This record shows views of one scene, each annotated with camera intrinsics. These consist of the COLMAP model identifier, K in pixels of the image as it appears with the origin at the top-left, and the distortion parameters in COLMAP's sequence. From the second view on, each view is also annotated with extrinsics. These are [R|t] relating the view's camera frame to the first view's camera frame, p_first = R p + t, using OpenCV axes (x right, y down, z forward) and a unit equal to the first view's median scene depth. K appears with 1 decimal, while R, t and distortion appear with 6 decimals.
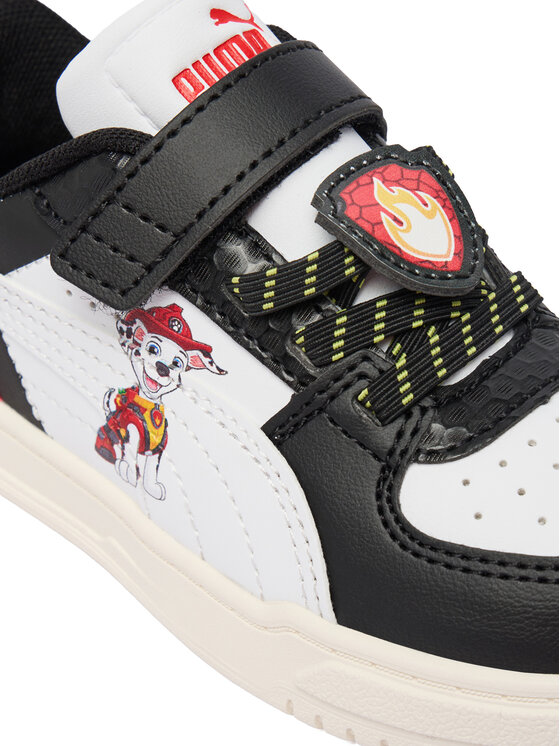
lens RADIAL K [[2104.0, 0, 276.1], [0, 2104.0, 369.4], [0, 0, 1]] dist [0.118352, 0.000000]
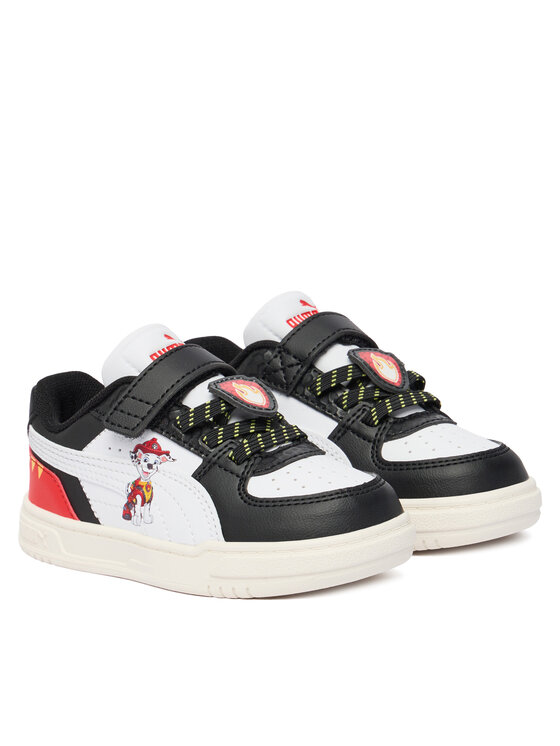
lens RADIAL K [[2700.4, 0, 280.7], [0, 2700.4, 373.3], [0, 0, 1]] dist [-0.183335, 0.000000]
pose [[0.998272, -0.057888, 0.010119, 0.071569], [0.056308, 0.892954, -0.446612, 1.319198], [0.016817, 0.446410, 0.894671, -1.840844]]
